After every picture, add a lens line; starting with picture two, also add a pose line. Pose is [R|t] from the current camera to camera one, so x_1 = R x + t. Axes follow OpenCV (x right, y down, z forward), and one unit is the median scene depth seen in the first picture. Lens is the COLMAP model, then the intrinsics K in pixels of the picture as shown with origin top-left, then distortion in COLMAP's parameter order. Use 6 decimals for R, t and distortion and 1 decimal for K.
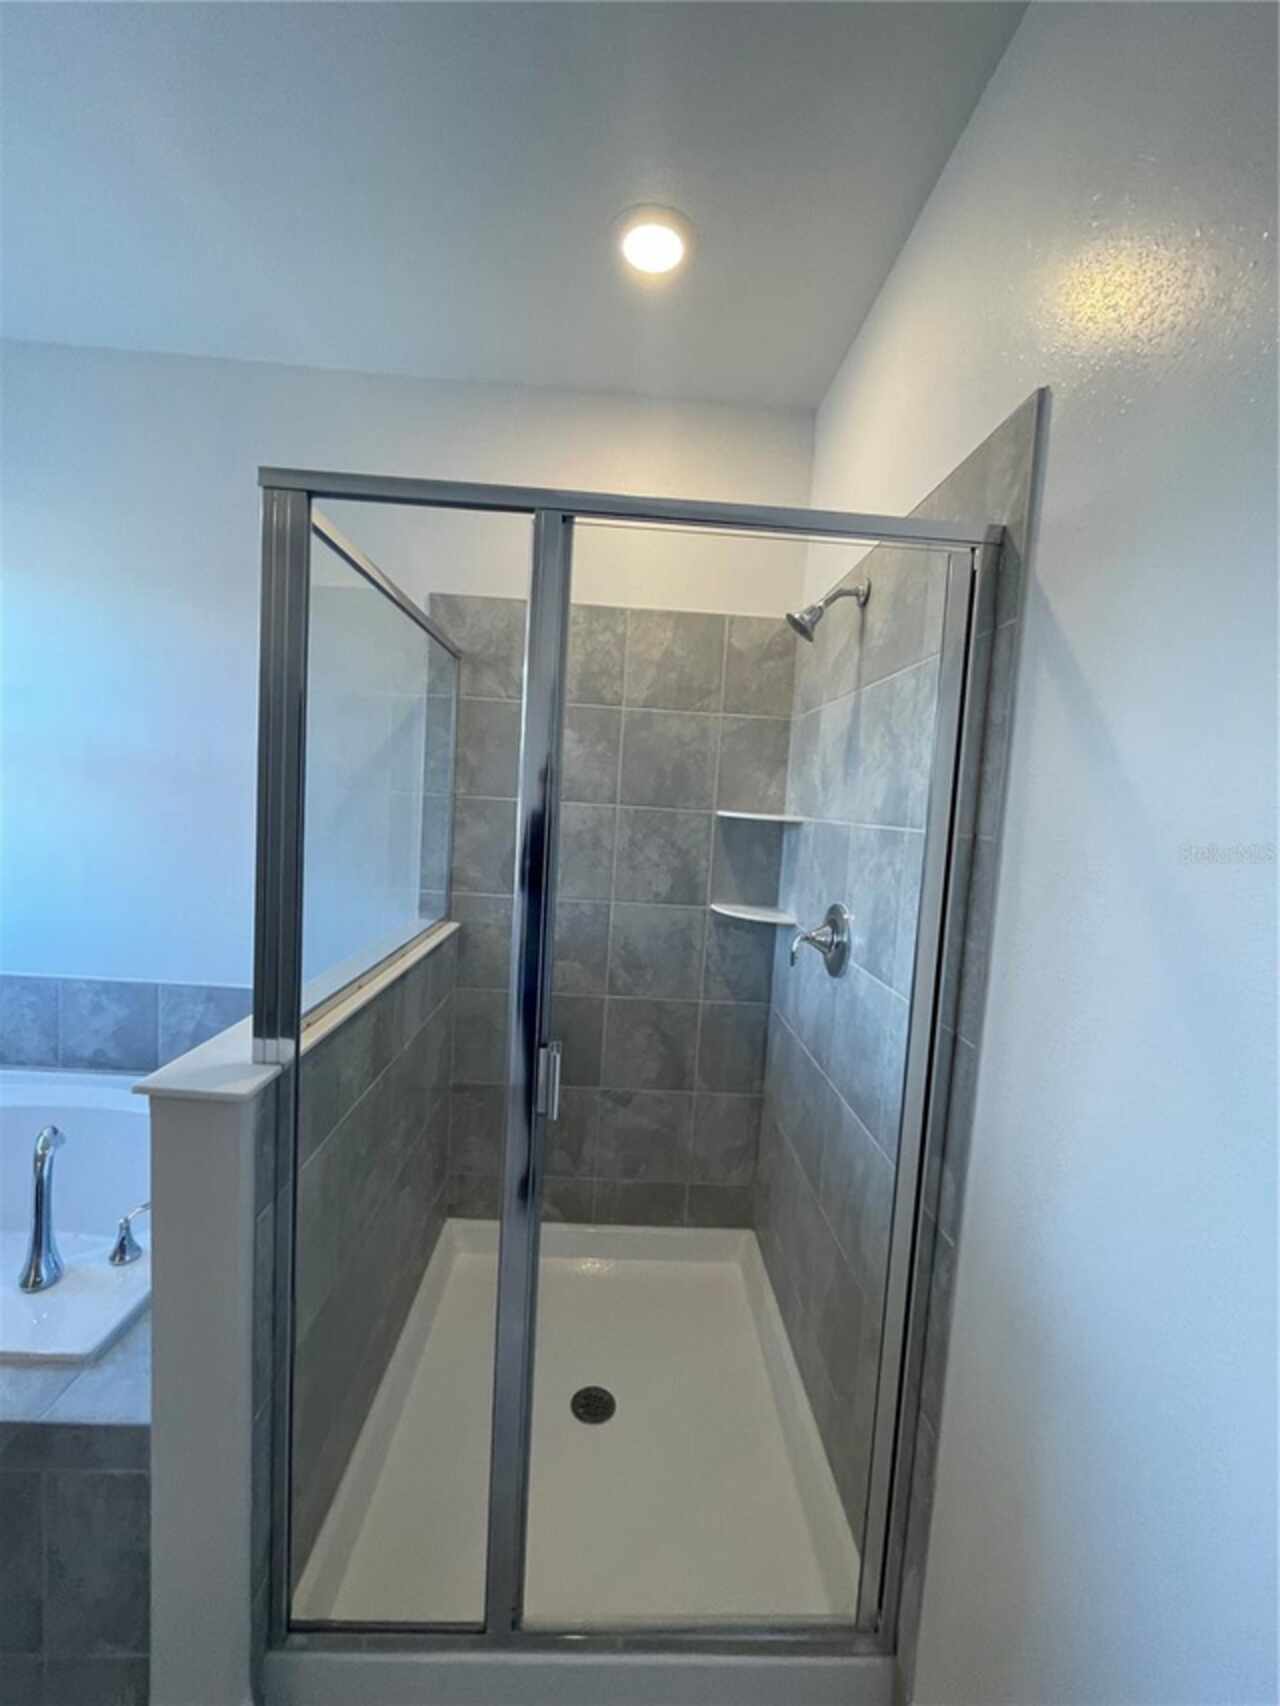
lens RADIAL K [[698.6, 0, 646.6], [0, 698.6, 853.0], [0, 0, 1]] dist [-0.004631, 0.000209]
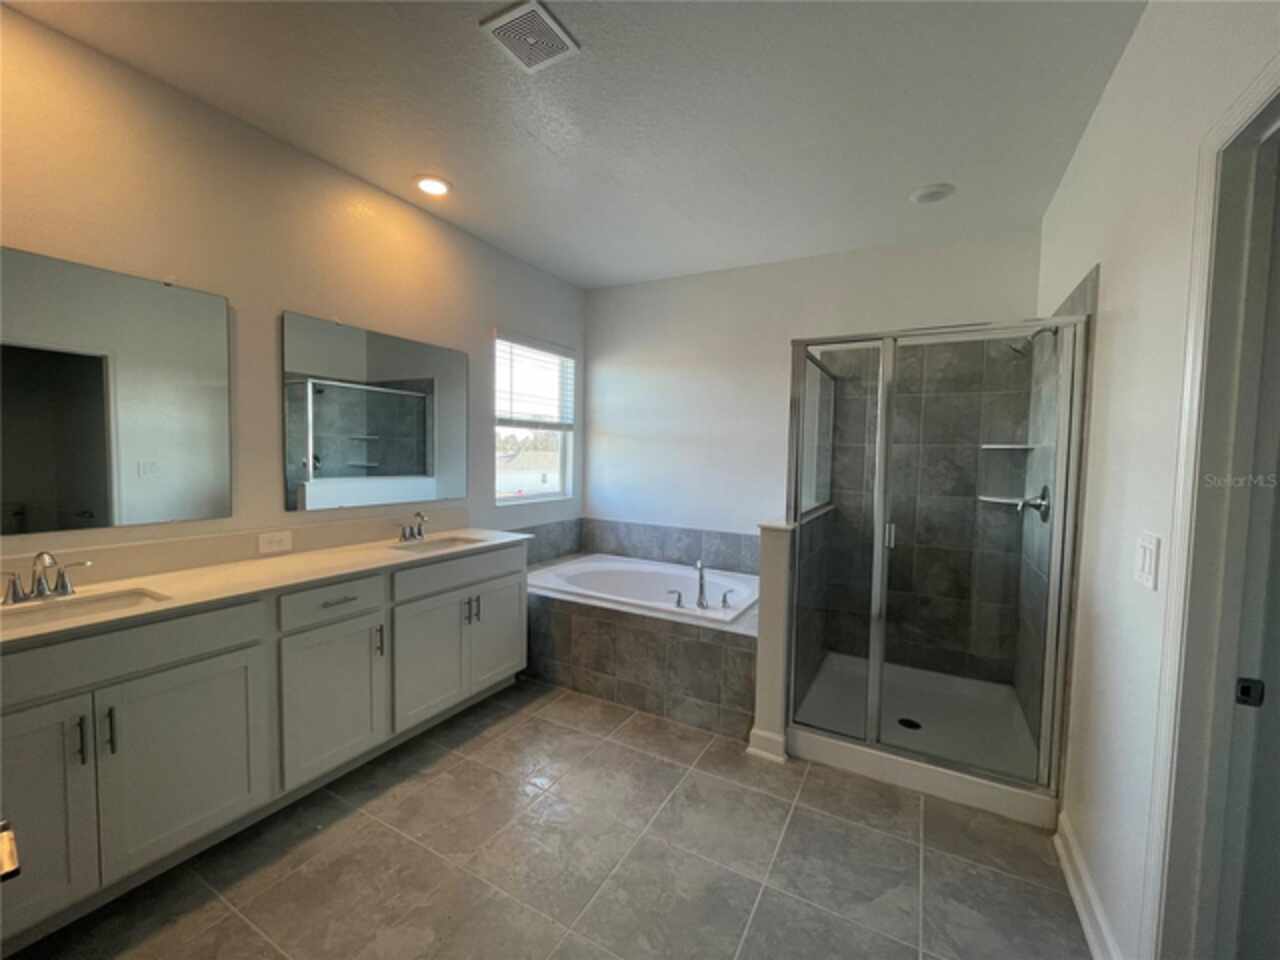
lens RADIAL K [[524.2, 0, 646.5], [0, 524.2, 484.2], [0, 0, 1]] dist [-0.004631, 0.000209]
pose [[0.866694, -0.014746, -0.498621, 0.022409], [-0.003226, 0.999376, -0.035163, 0.094583], [0.498829, 0.032084, 0.866106, -0.631895]]
